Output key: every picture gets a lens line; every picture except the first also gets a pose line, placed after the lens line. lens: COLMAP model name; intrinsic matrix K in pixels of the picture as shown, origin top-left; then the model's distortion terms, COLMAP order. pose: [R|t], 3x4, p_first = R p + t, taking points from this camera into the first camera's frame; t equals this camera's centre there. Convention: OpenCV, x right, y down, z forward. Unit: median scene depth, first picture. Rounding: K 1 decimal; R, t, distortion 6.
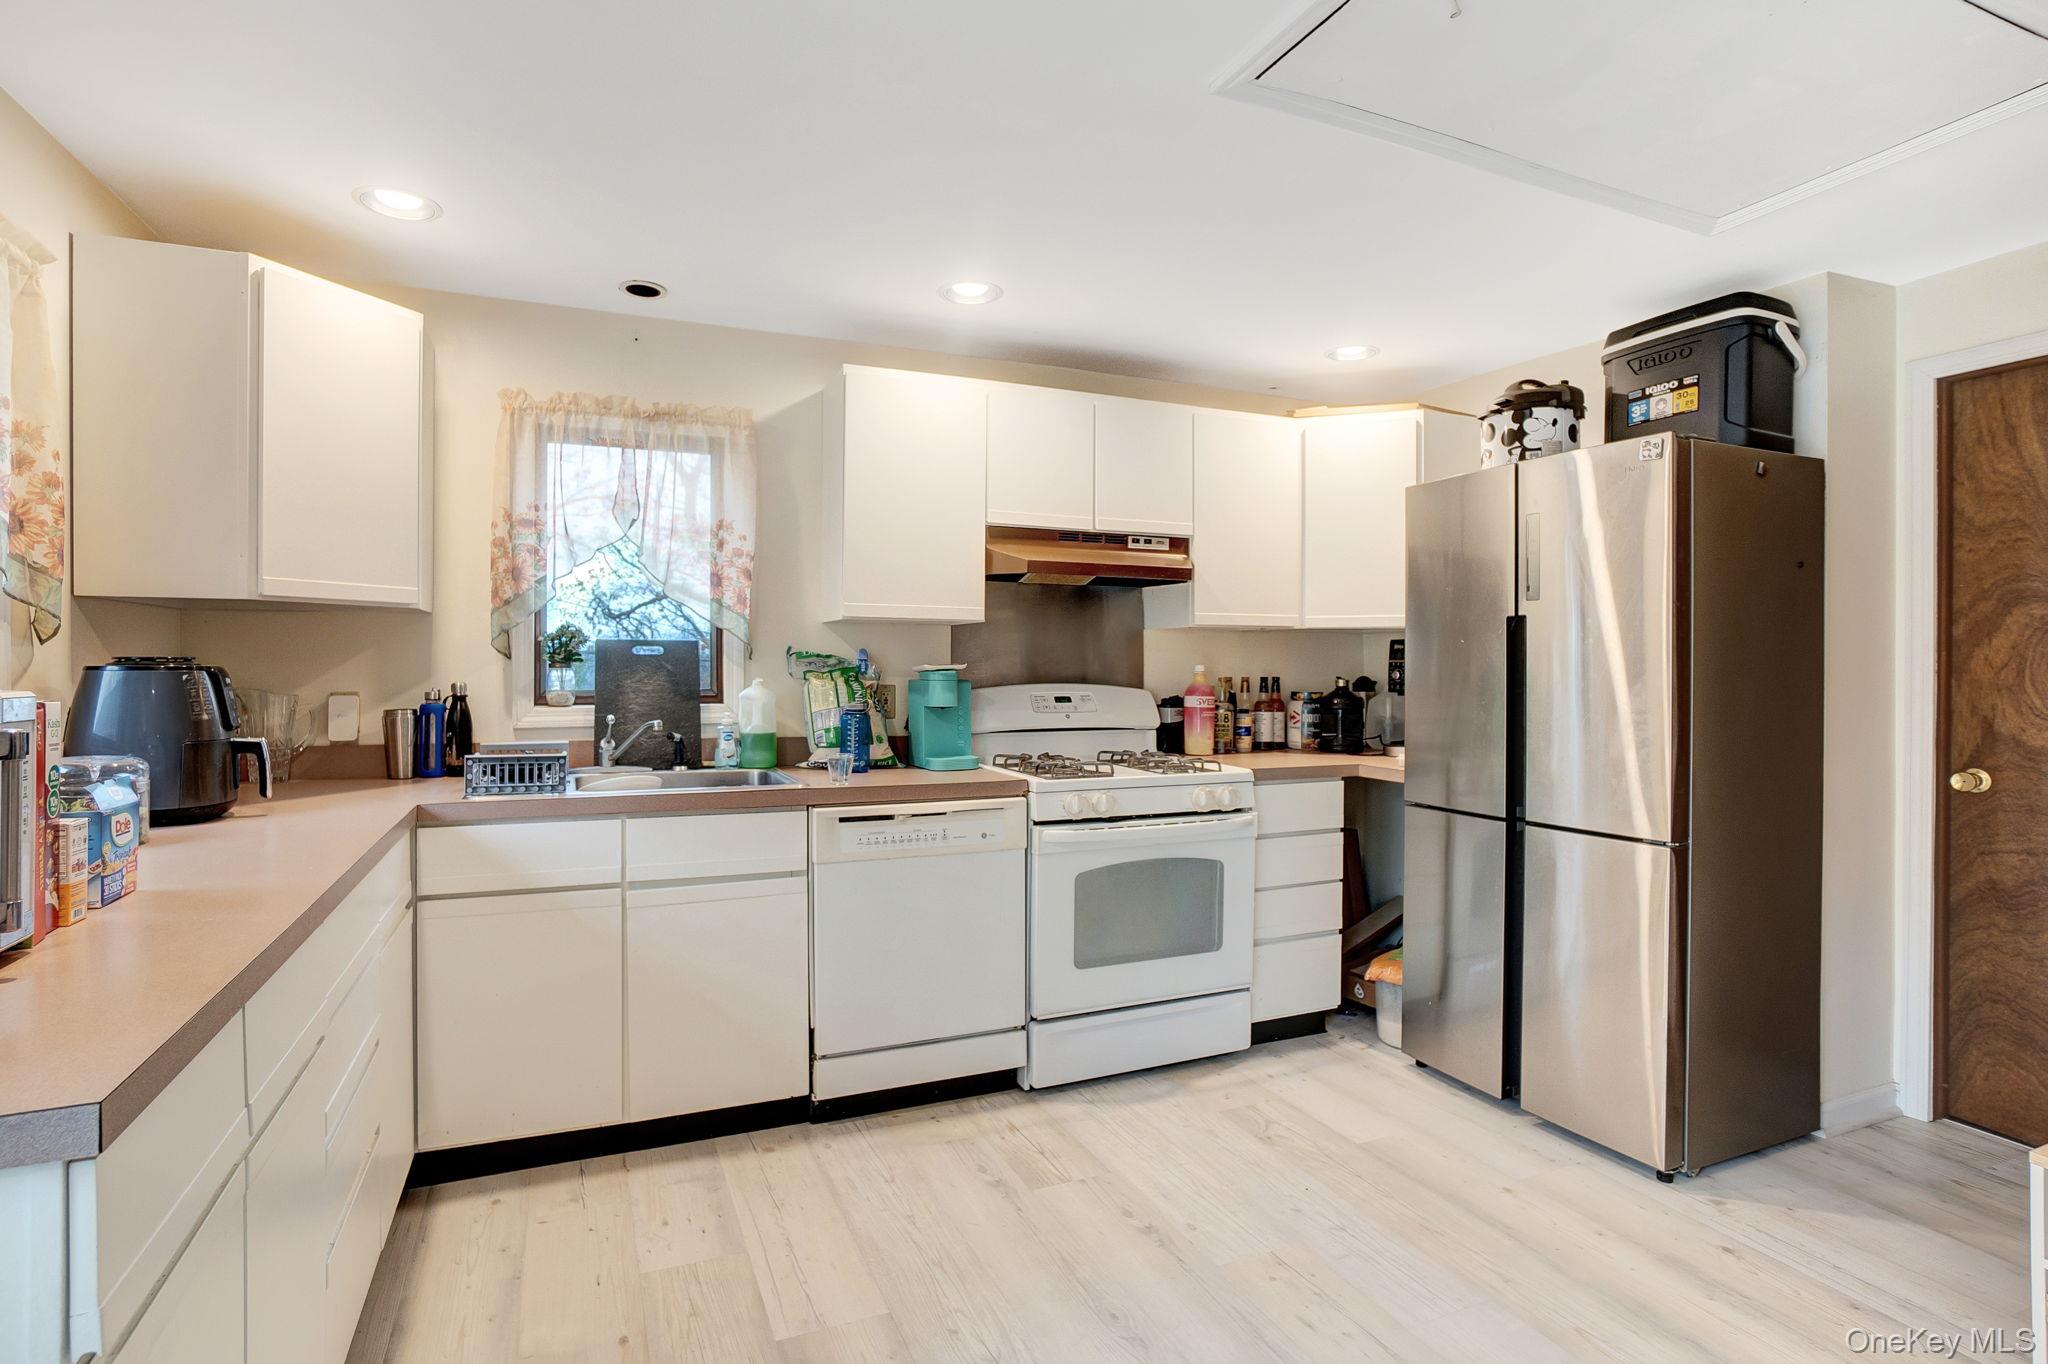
lens RADIAL K [[1008.0, 0, 997.3], [0, 1008.0, 669.8], [0, 0, 1]] dist [-0.057813, 0.029058]
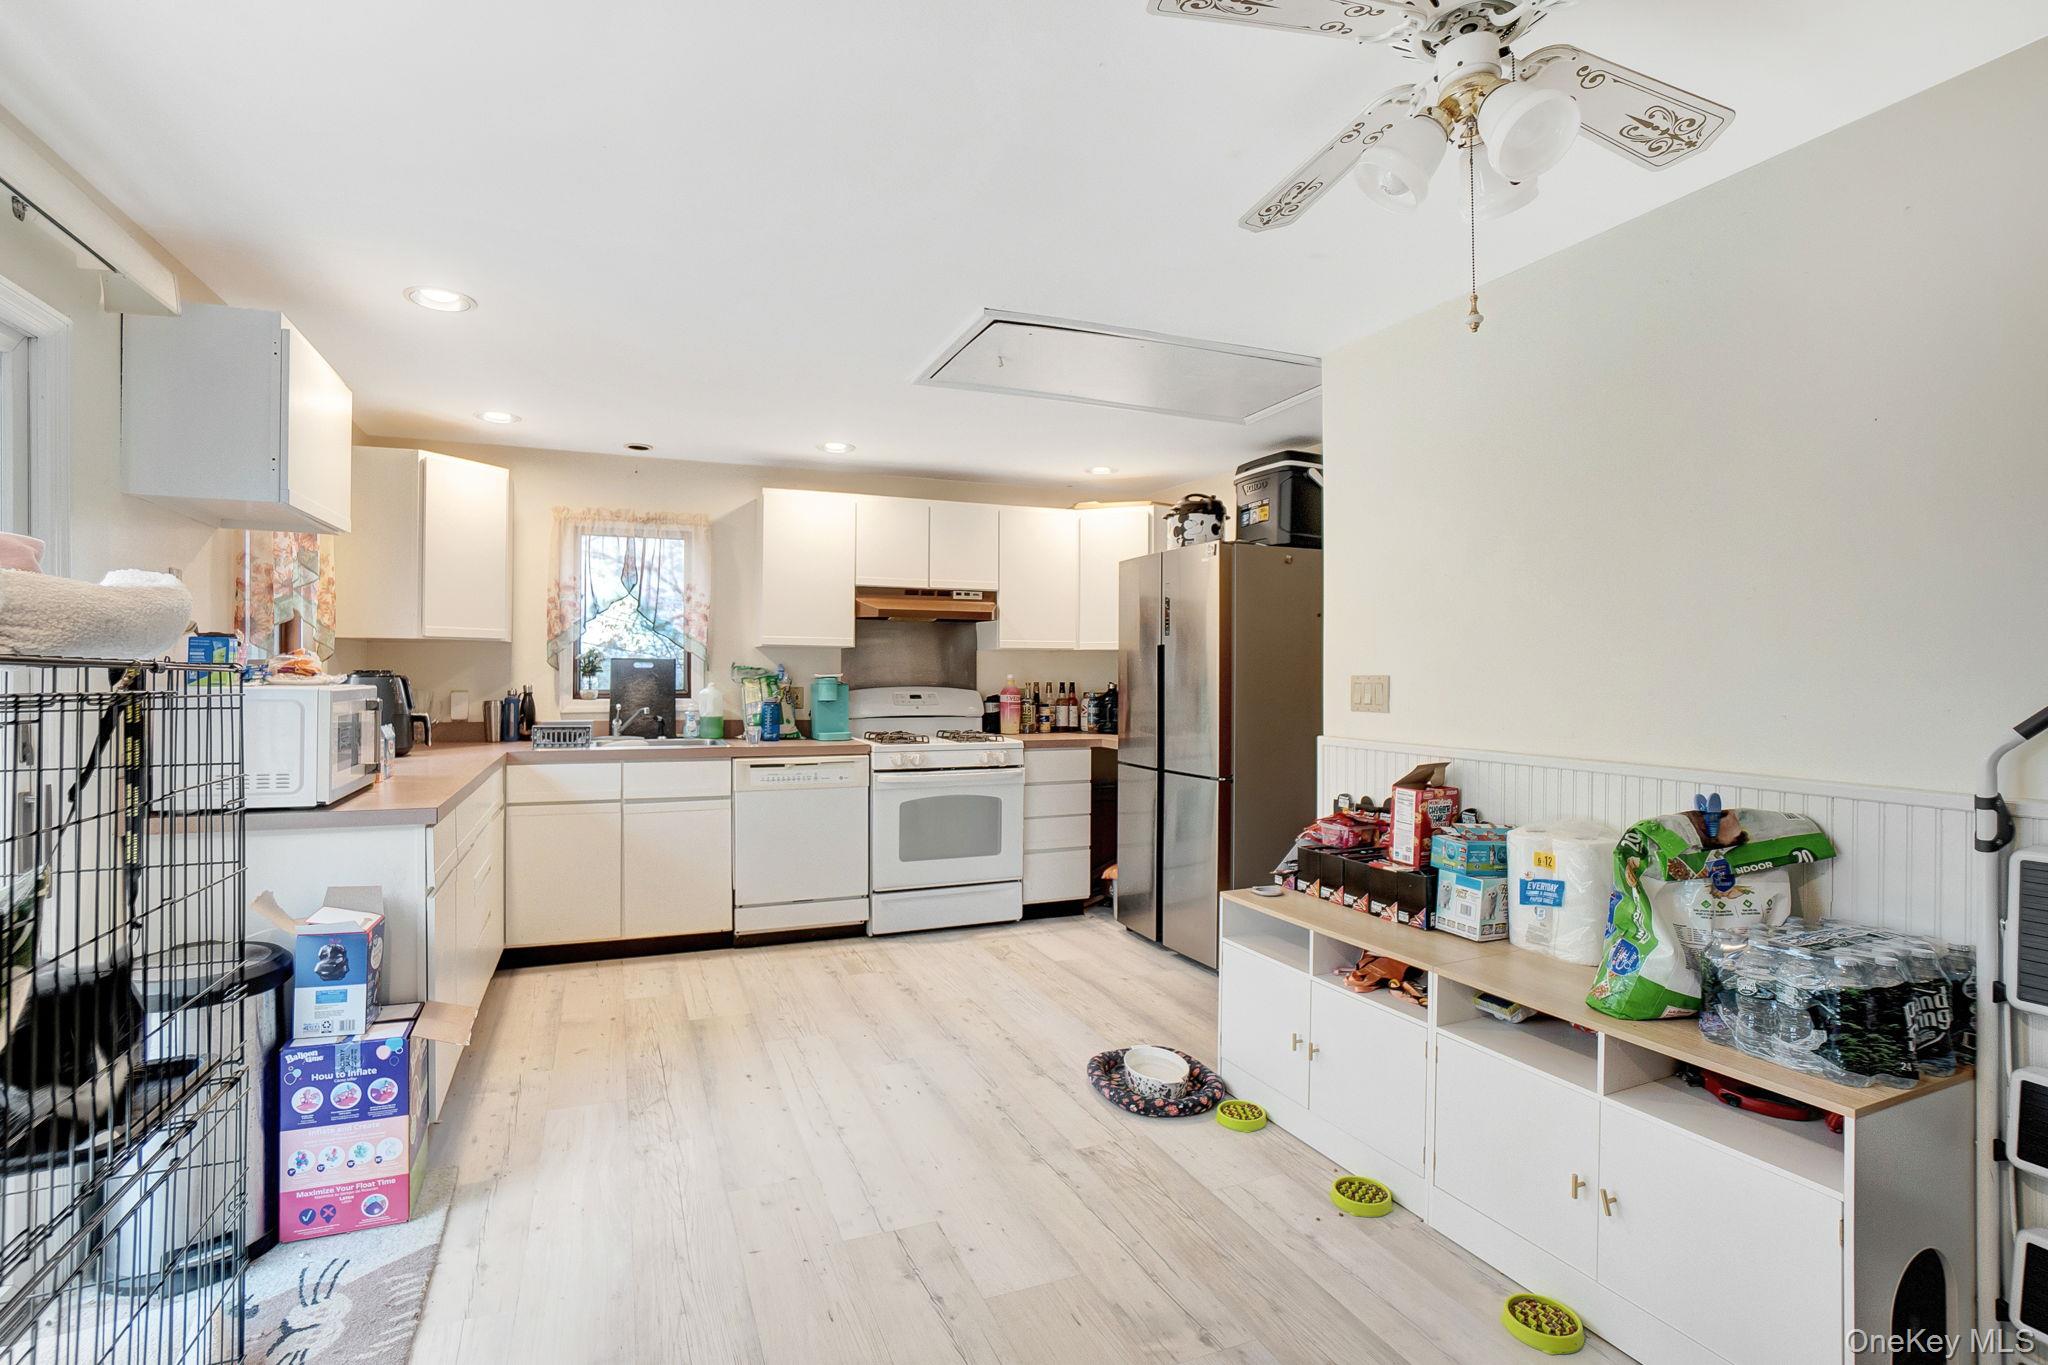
lens RADIAL K [[955.0, 0, 998.4], [0, 955.0, 669.9], [0, 0, 1]] dist [-0.058988, 0.024577]
pose [[0.999846, 0.001084, -0.017514, 0.251541], [-0.001204, 0.999976, -0.006830, -0.001808], [0.017507, 0.006850, 0.999823, -0.518567]]
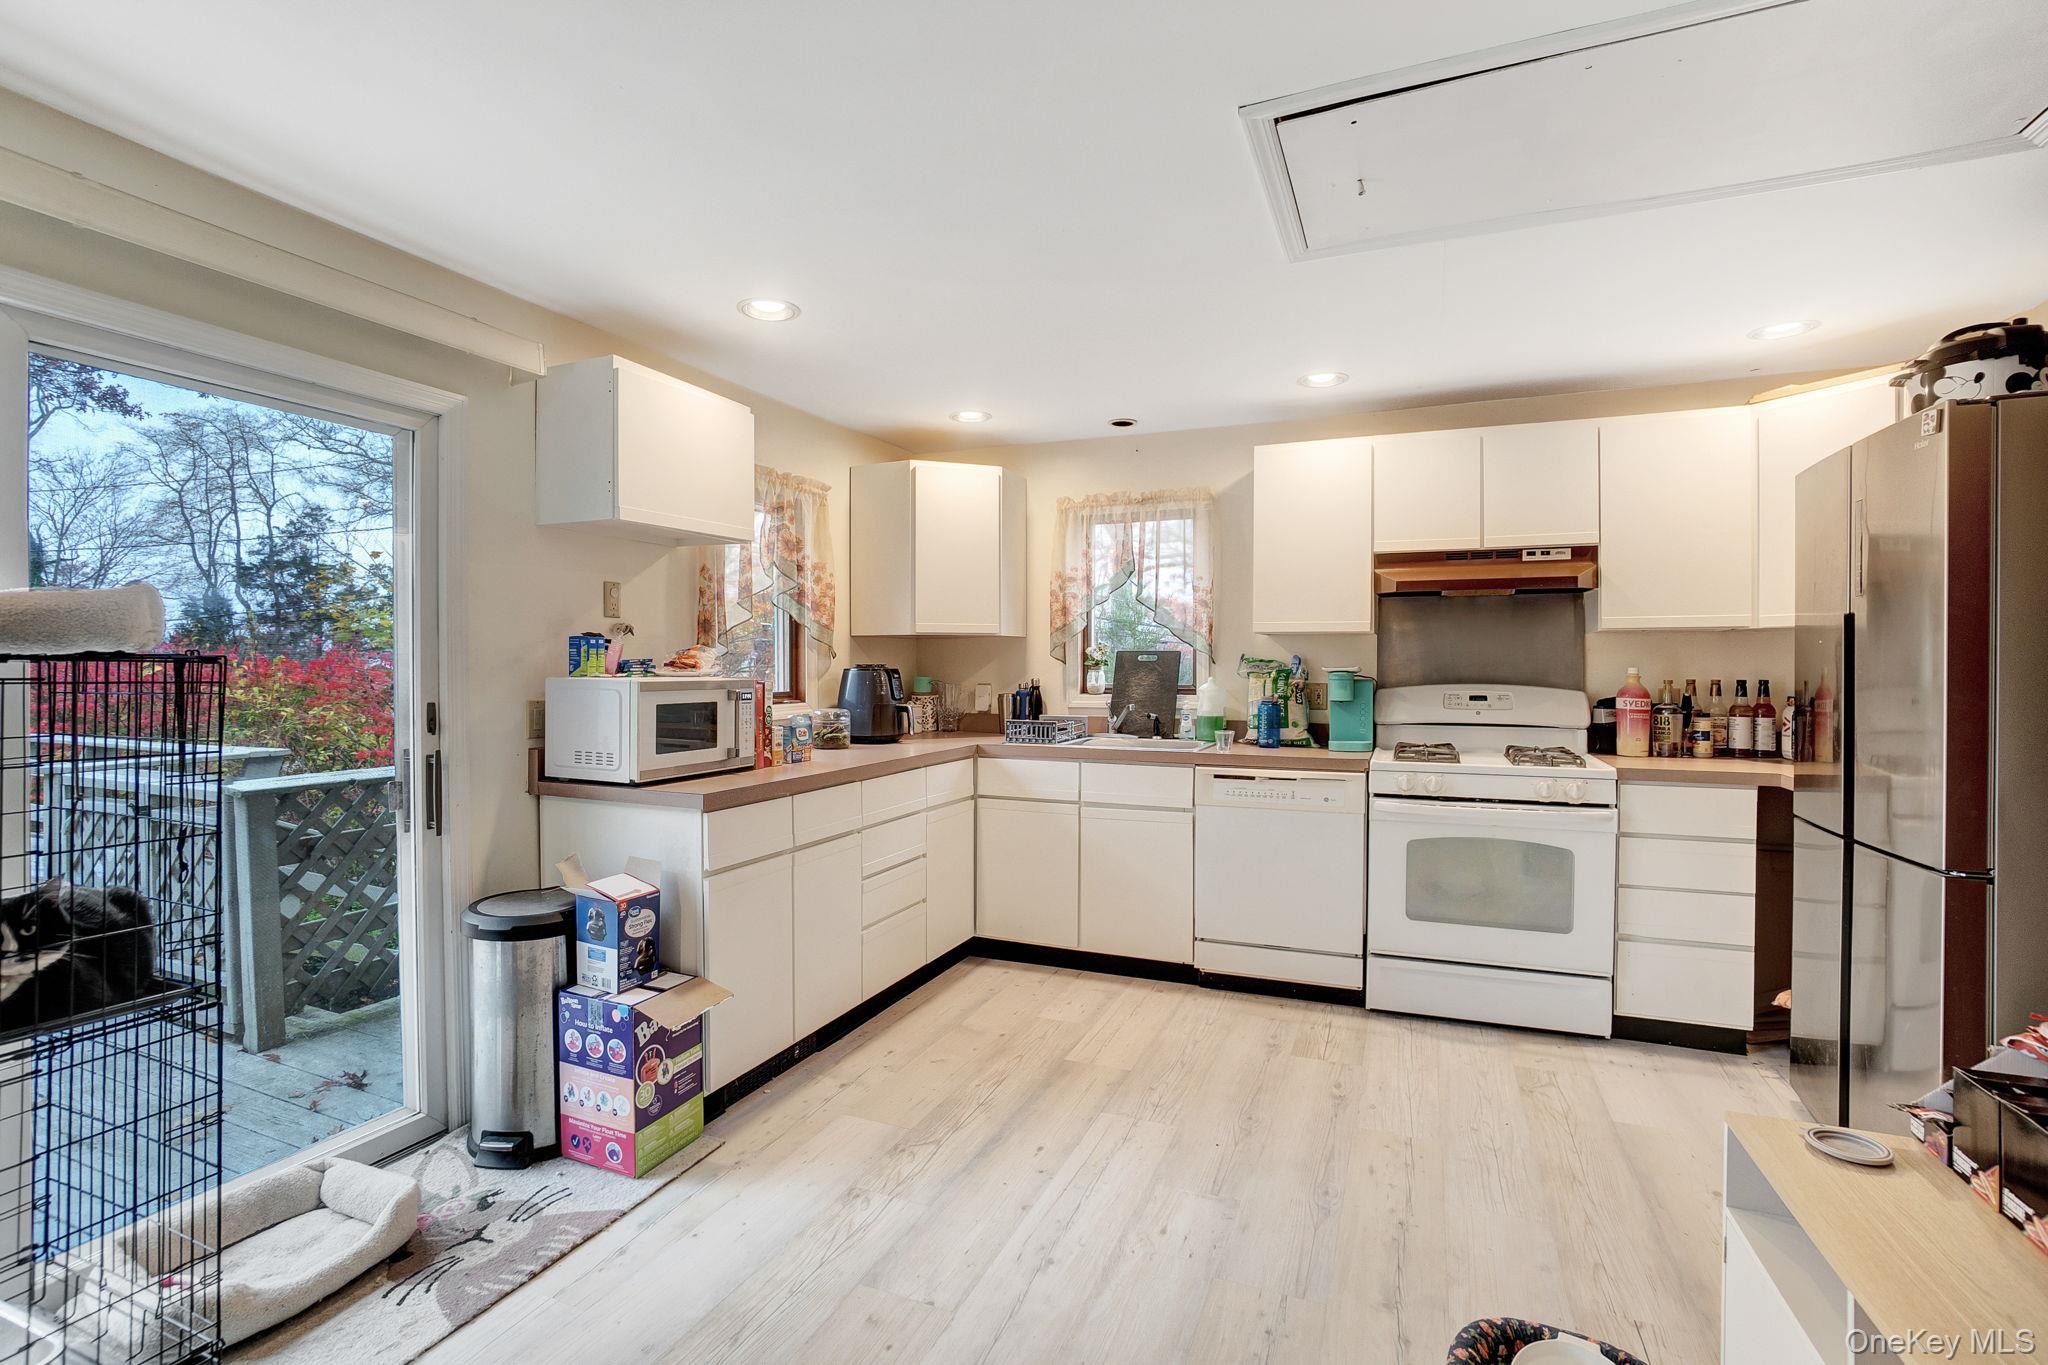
lens RADIAL K [[955.0, 0, 998.4], [0, 955.0, 669.9], [0, 0, 1]] dist [-0.058988, 0.024577]
pose [[0.685321, 0.001262, -0.728240, 0.540692], [-0.002348, 0.999997, -0.000476, -0.000217], [0.728238, 0.002036, 0.685322, -0.132478]]
